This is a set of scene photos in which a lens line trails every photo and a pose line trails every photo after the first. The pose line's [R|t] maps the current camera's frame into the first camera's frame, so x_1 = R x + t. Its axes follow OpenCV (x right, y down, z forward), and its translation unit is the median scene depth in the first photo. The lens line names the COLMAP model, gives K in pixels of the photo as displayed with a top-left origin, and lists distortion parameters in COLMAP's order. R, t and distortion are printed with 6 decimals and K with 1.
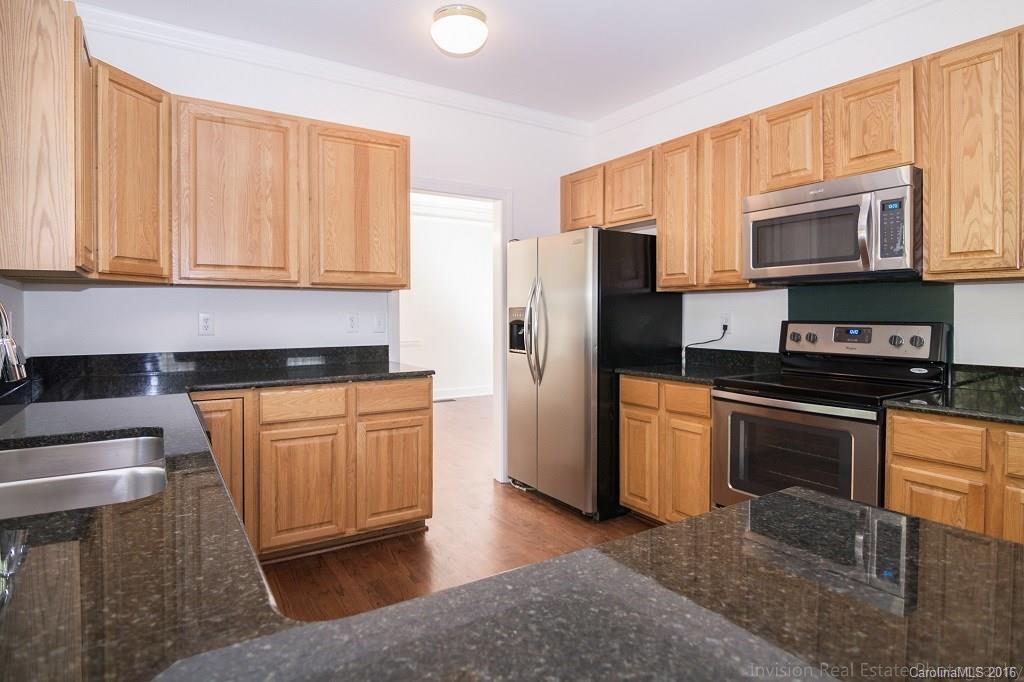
lens RADIAL K [[562.1, 0, 519.8], [0, 562.1, 318.6], [0, 0, 1]] dist [-0.028392, -0.000253]
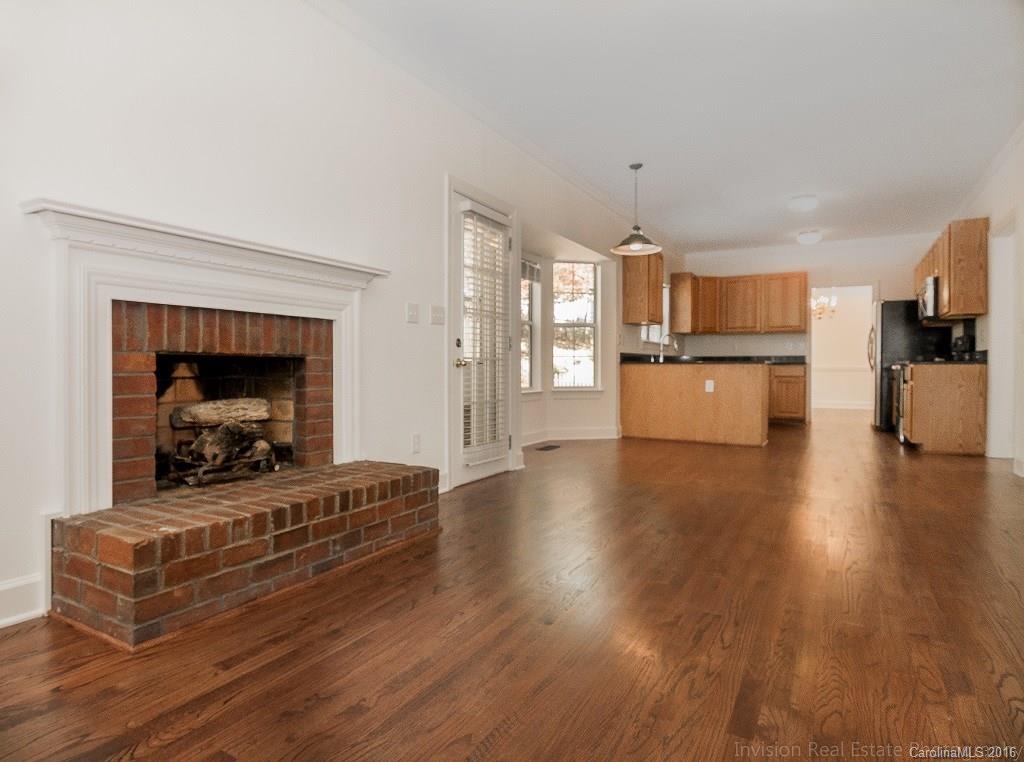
lens RADIAL K [[555.2, 0, 505.5], [0, 555.2, 370.3], [0, 0, 1]] dist [-0.001162, -0.000904]
pose [[0.463303, 0.009587, -0.886148, 1.579062], [-0.008209, 0.999945, 0.006526, 0.131008], [0.886162, 0.004251, 0.463356, -1.534166]]
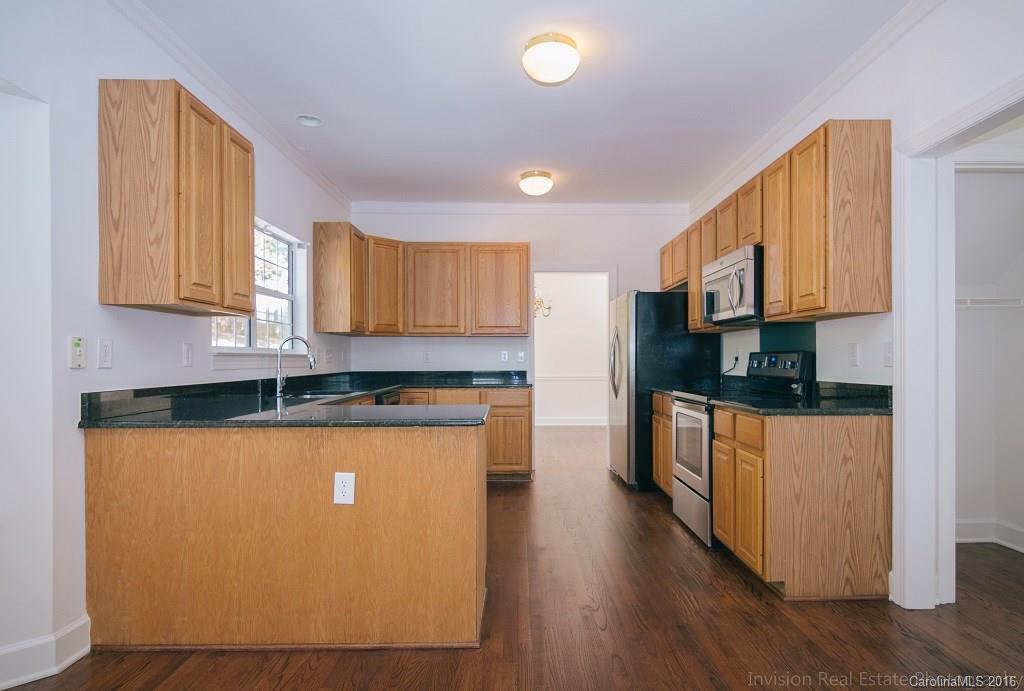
lens RADIAL K [[552.2, 0, 510.8], [0, 552.2, 354.5], [0, 0, 1]] dist [-0.004544, -0.000462]
pose [[0.843639, -0.005451, -0.536884, 0.711999], [-0.003828, 0.999862, -0.016167, 0.033418], [0.536898, 0.015695, 0.843501, -0.443785]]
